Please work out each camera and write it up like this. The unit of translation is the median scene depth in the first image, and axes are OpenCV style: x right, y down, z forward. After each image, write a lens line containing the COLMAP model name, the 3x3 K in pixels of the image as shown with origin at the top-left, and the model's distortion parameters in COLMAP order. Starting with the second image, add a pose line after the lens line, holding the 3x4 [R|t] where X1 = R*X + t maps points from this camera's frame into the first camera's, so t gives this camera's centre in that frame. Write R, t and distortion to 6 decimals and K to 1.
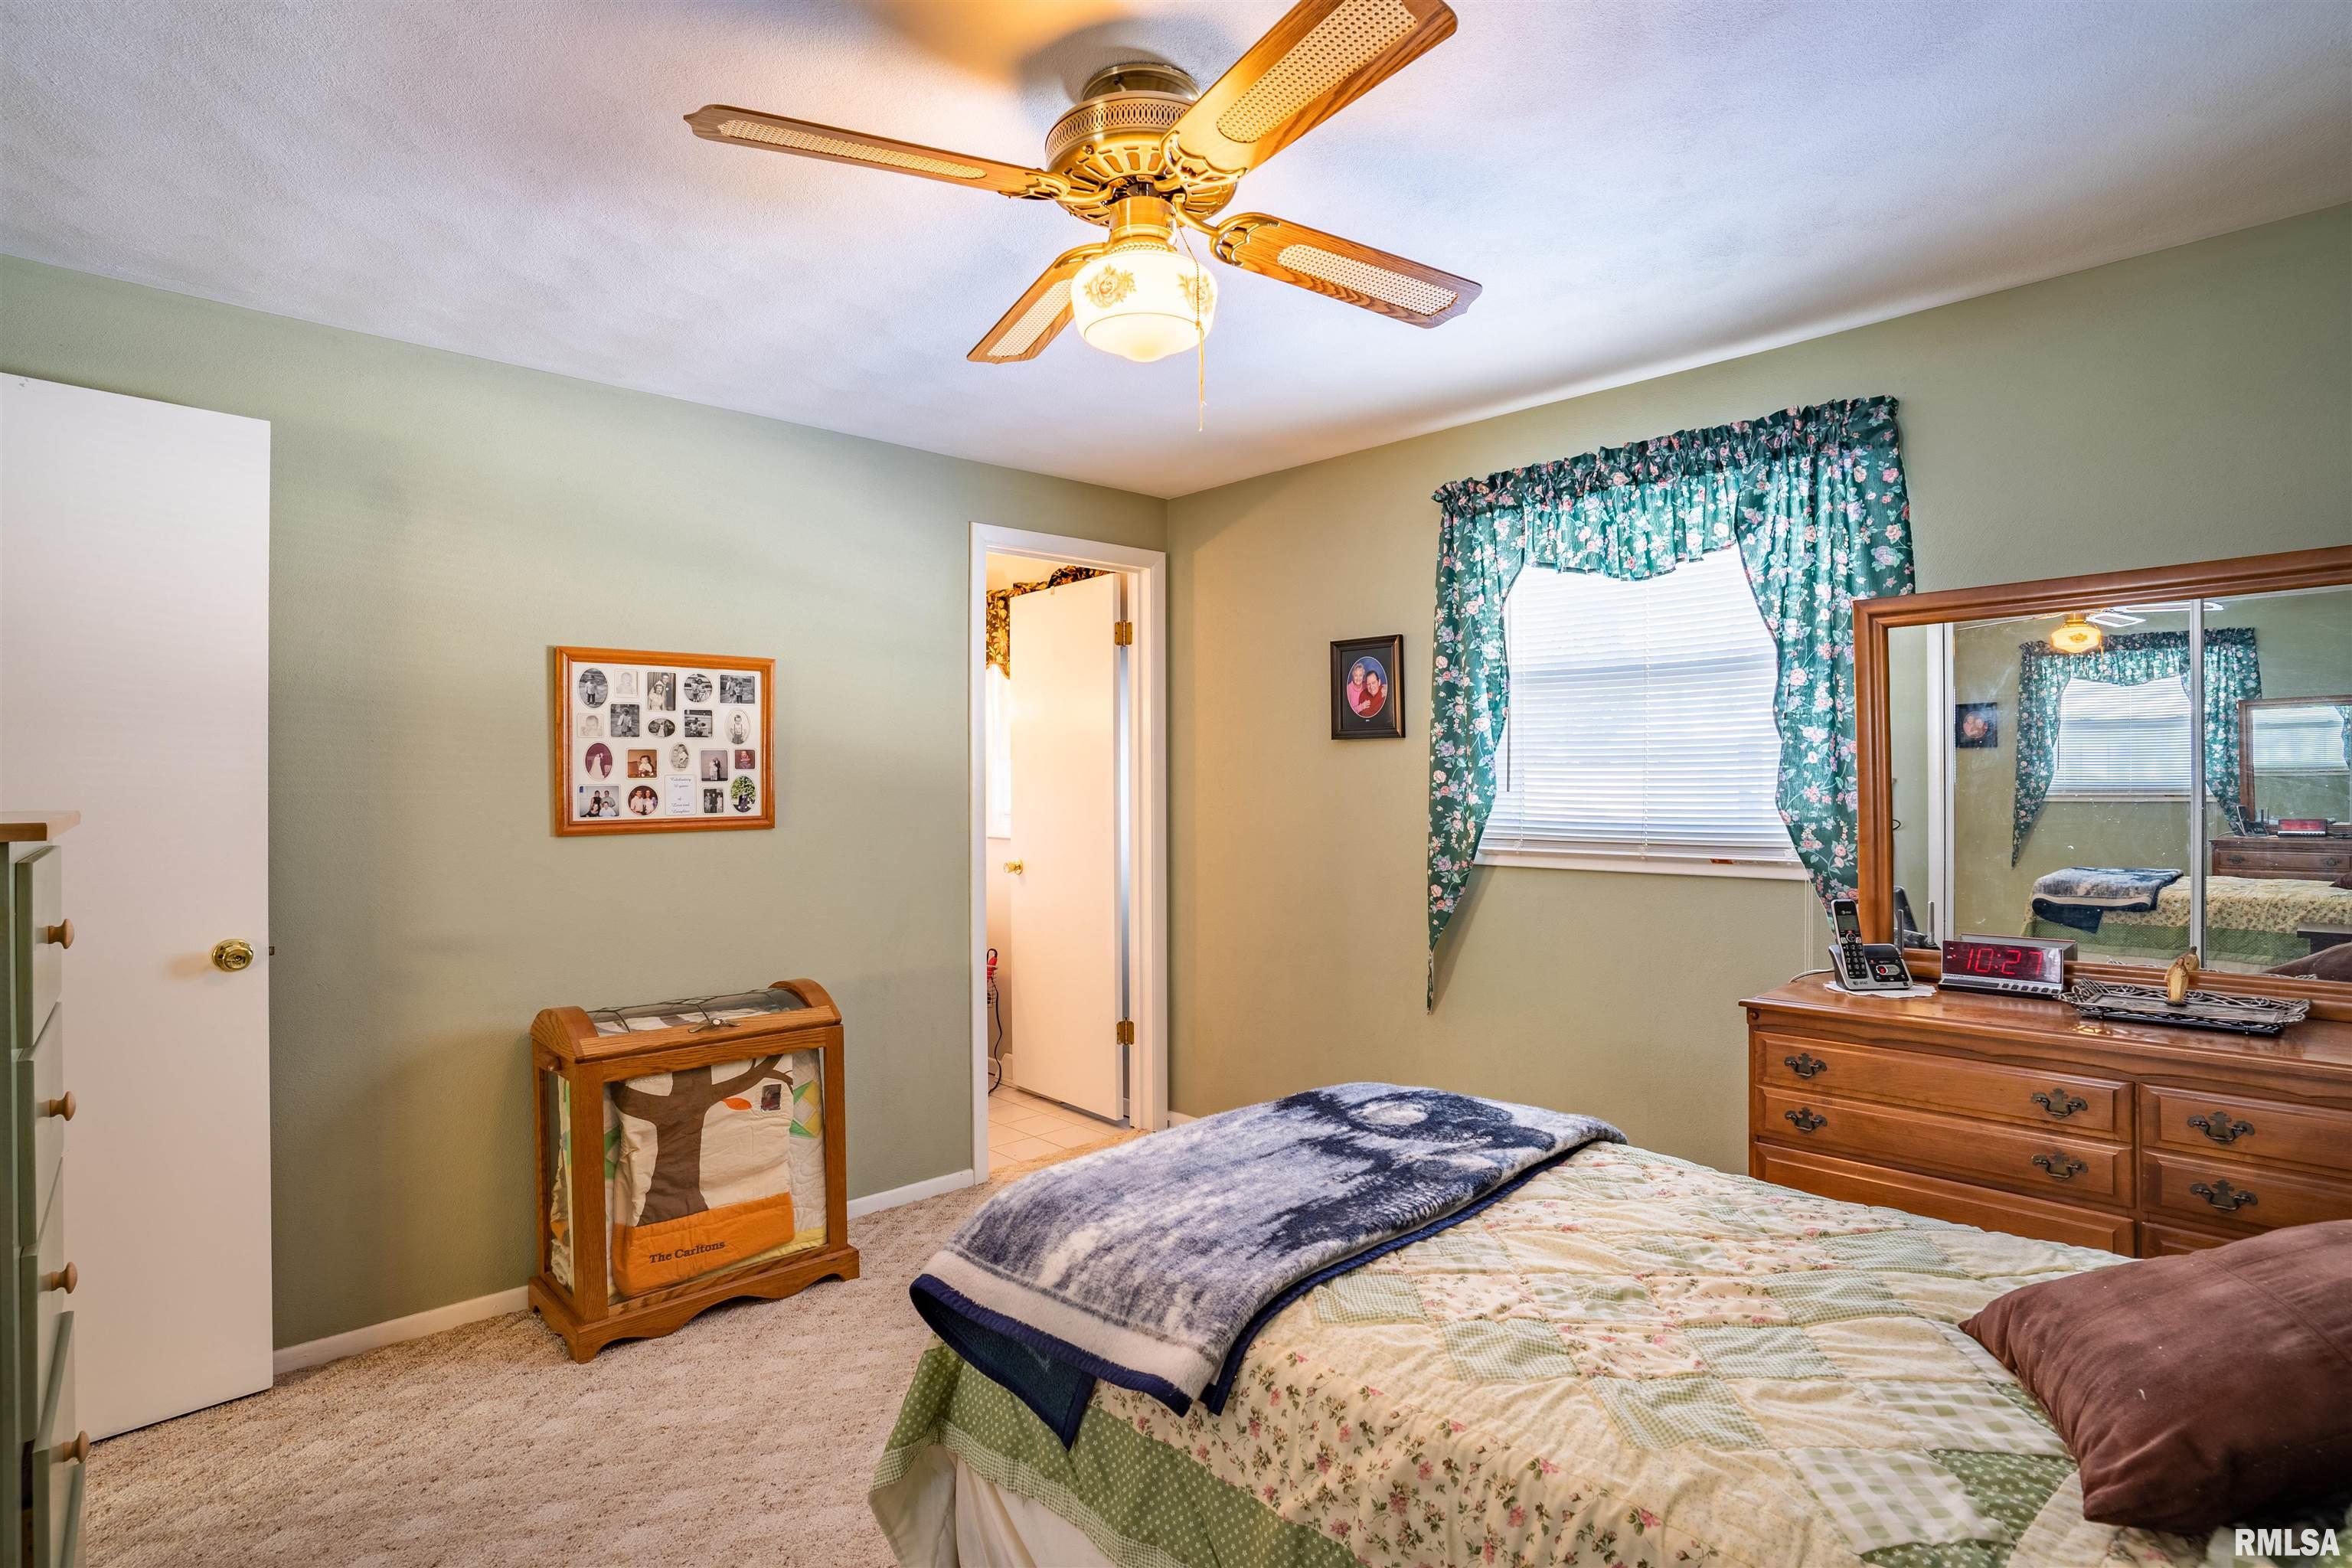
lens RADIAL K [[1166.6, 0, 1176.1], [0, 1166.6, 773.2], [0, 0, 1]] dist [-0.076084, 0.032874]
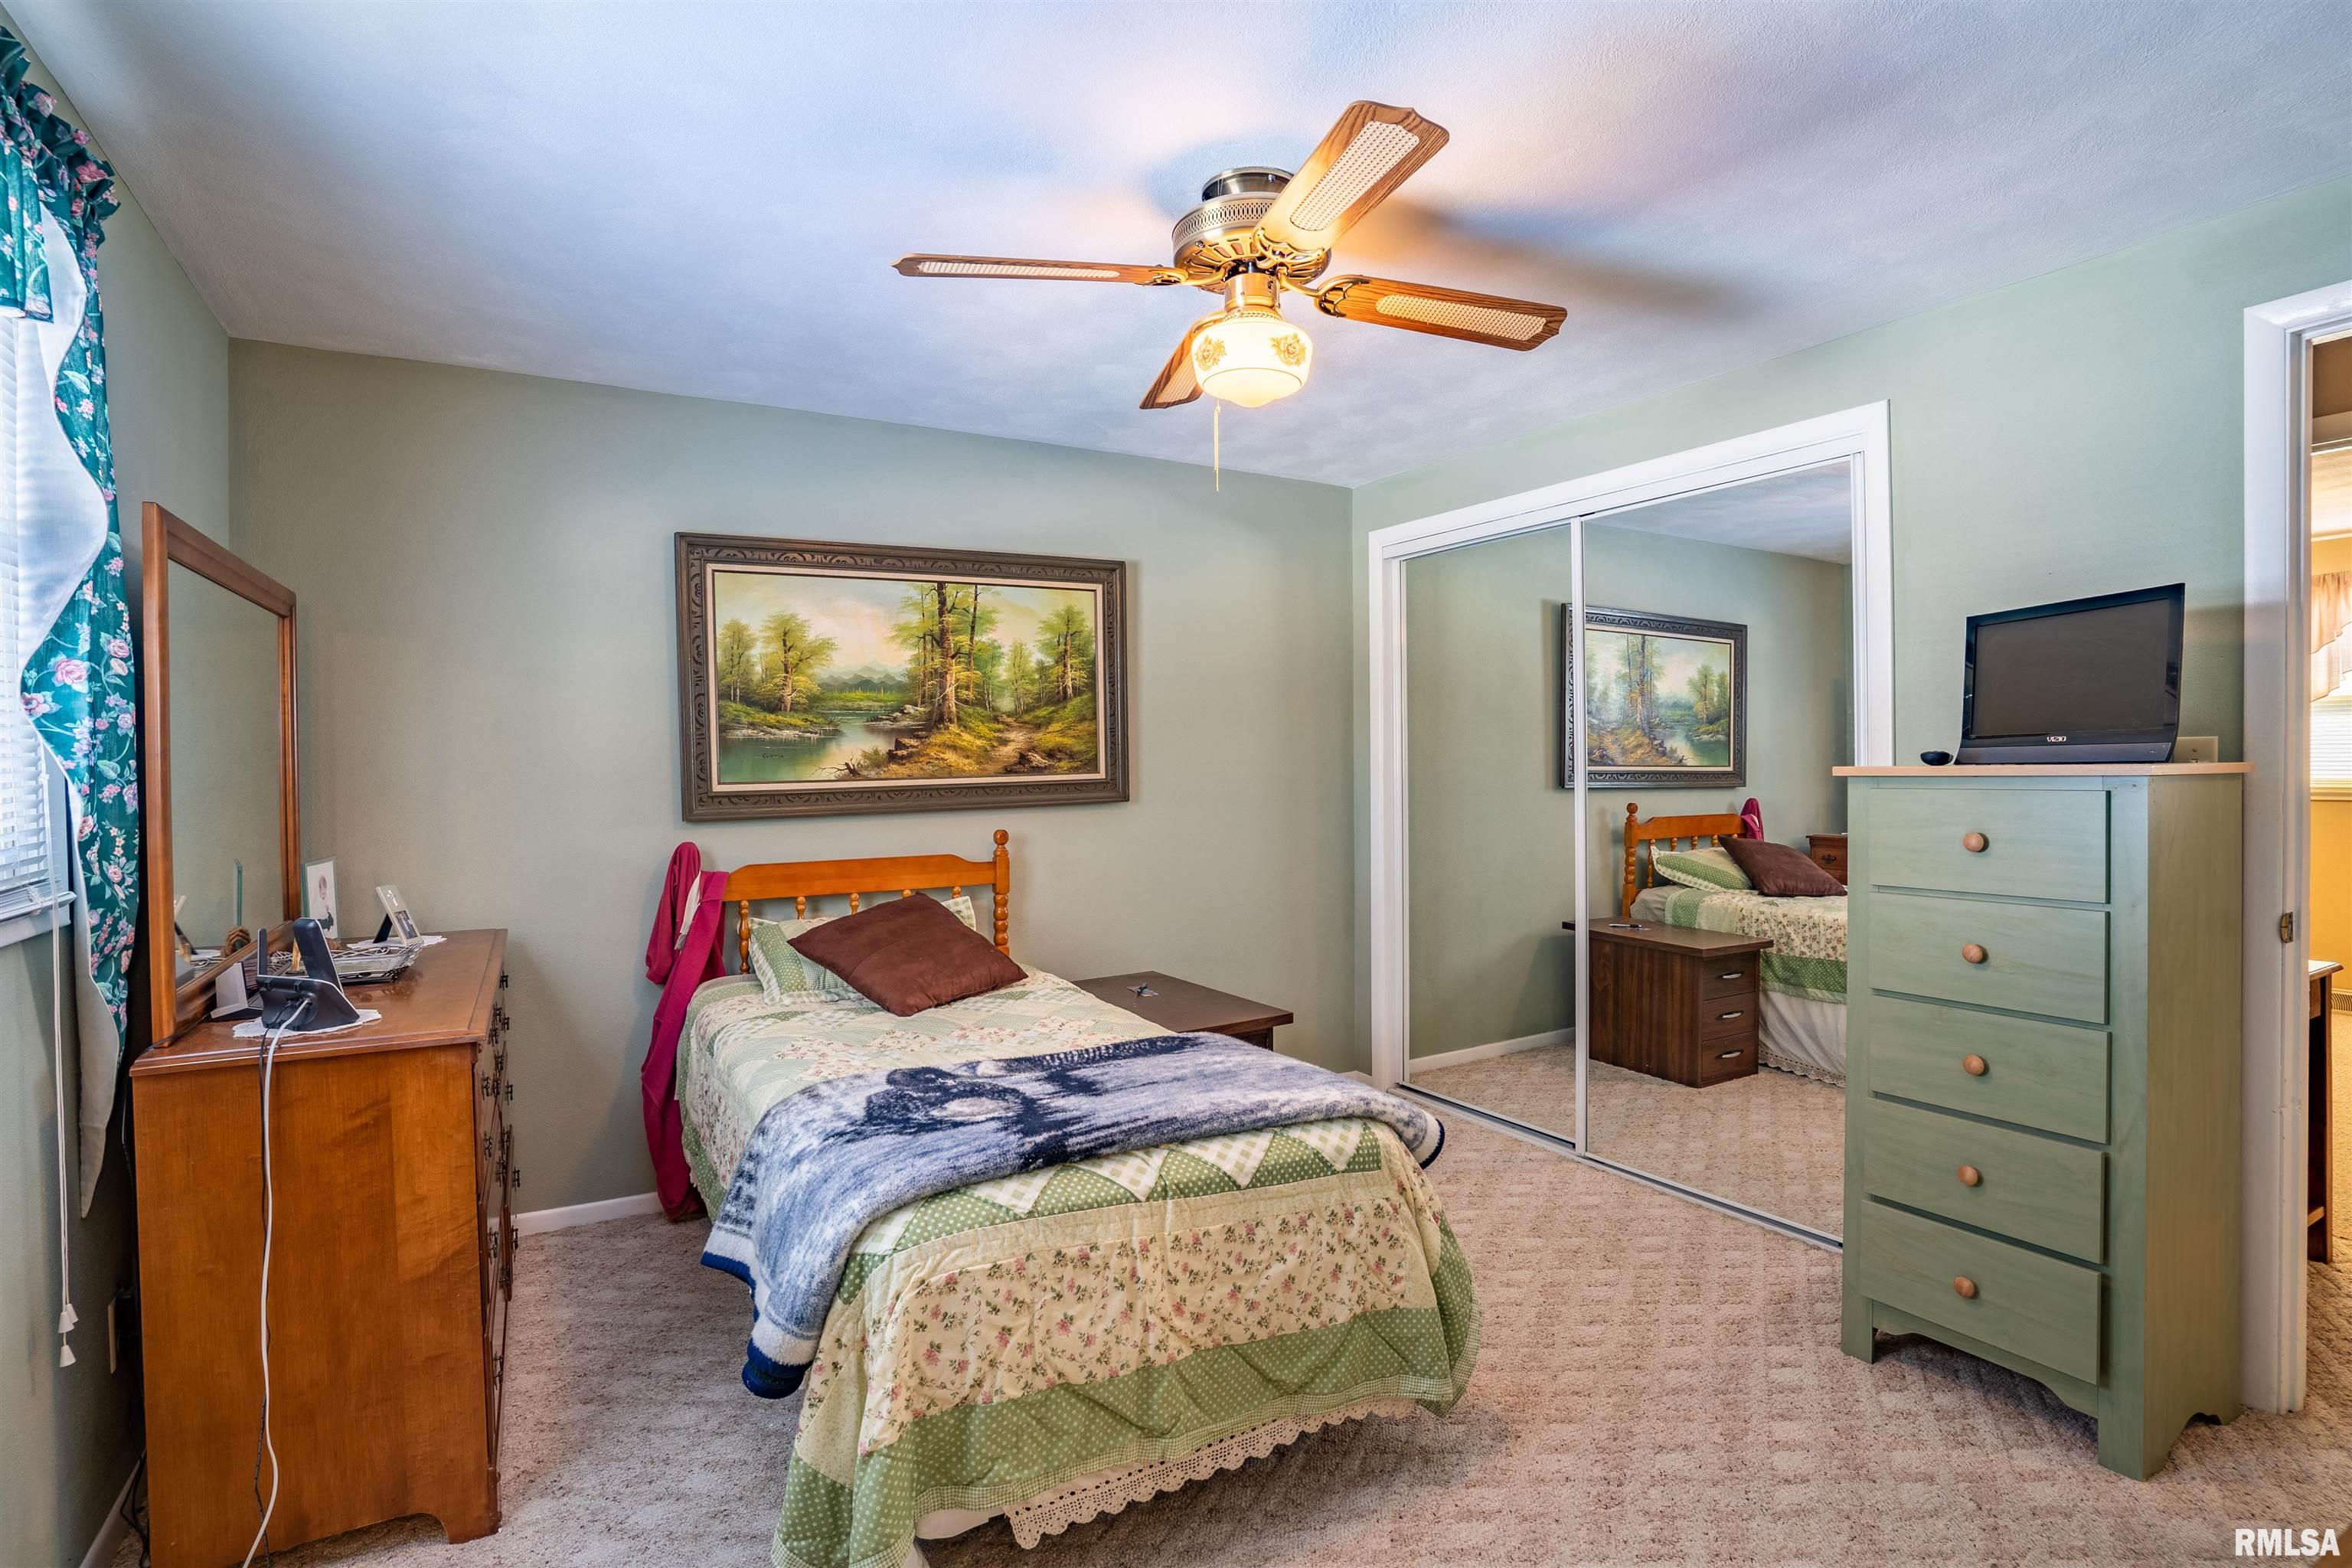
lens RADIAL K [[1166.6, 0, 1176.1], [0, 1166.6, 773.2], [0, 0, 1]] dist [-0.076084, 0.032874]
pose [[-0.973450, 0.013159, 0.228520, -0.185882], [0.013965, 0.999901, 0.001909, 0.021547], [-0.228472, 0.005049, -0.973537, 1.834624]]
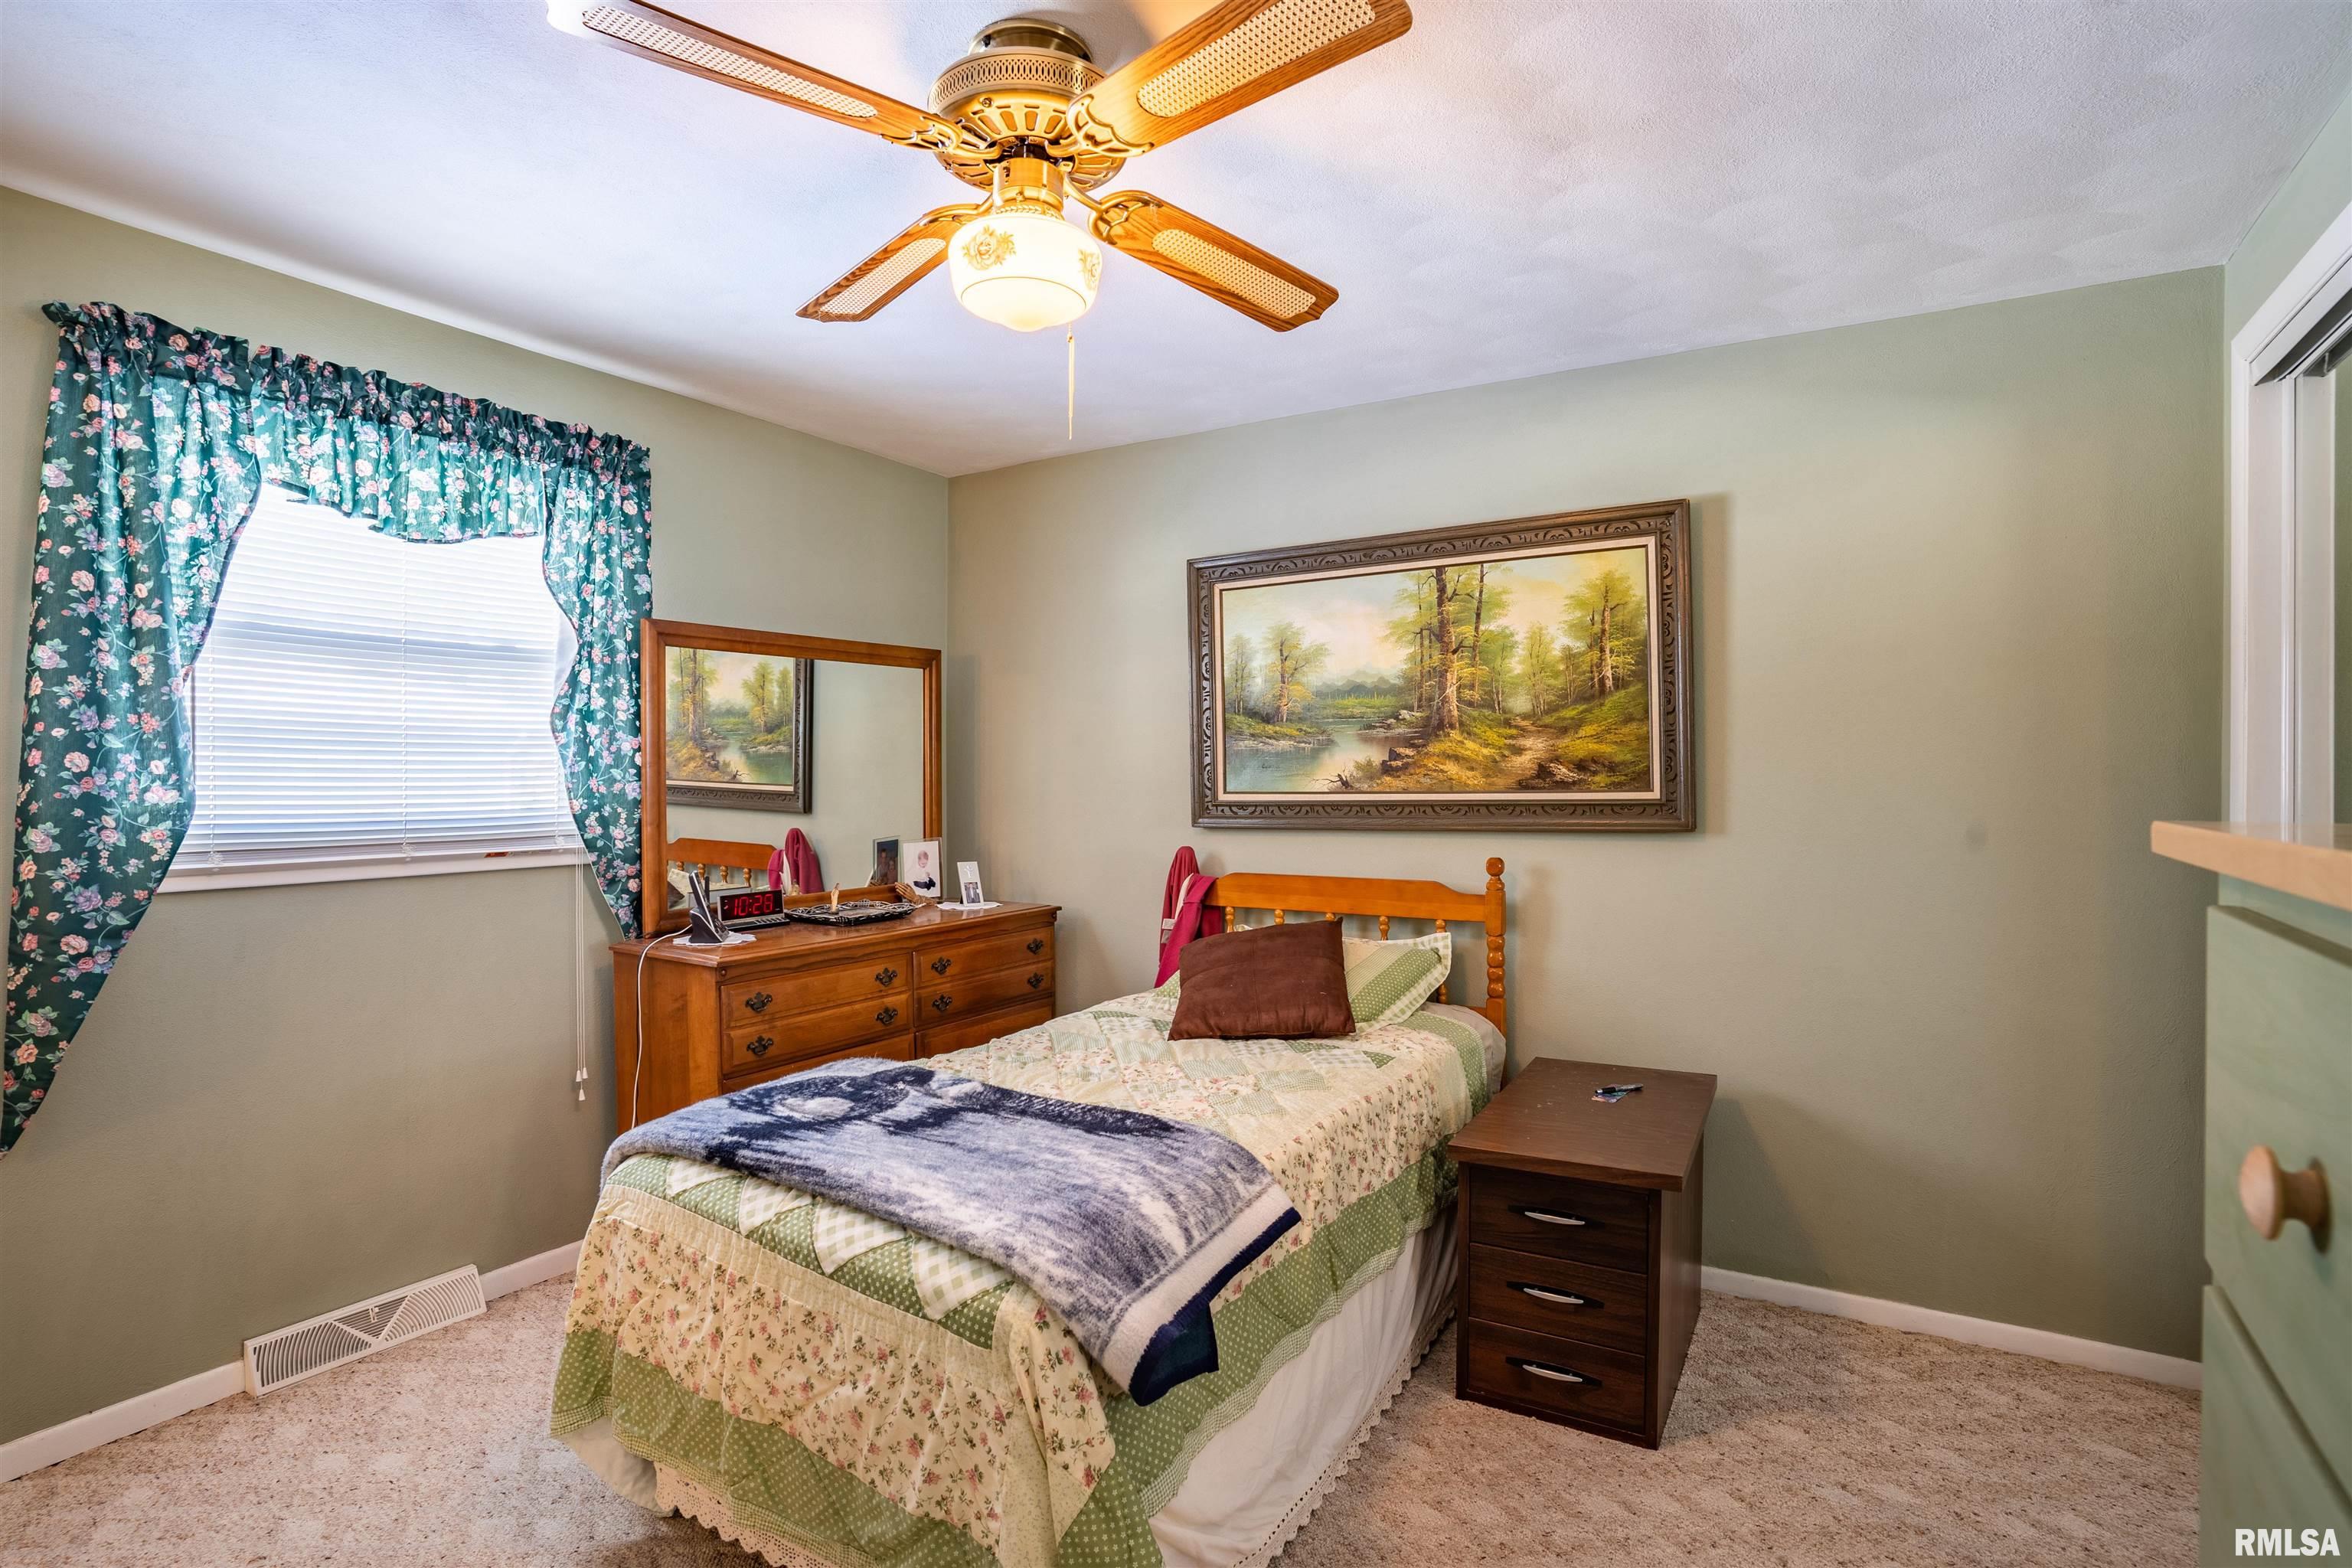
lens RADIAL K [[1166.6, 0, 1176.1], [0, 1166.6, 773.2], [0, 0, 1]] dist [-0.076084, 0.032874]
pose [[-0.252057, 0.006305, 0.967692, -0.819136], [-0.006535, 0.999945, -0.008217, 0.016297], [-0.967690, -0.008395, -0.252002, 0.929984]]
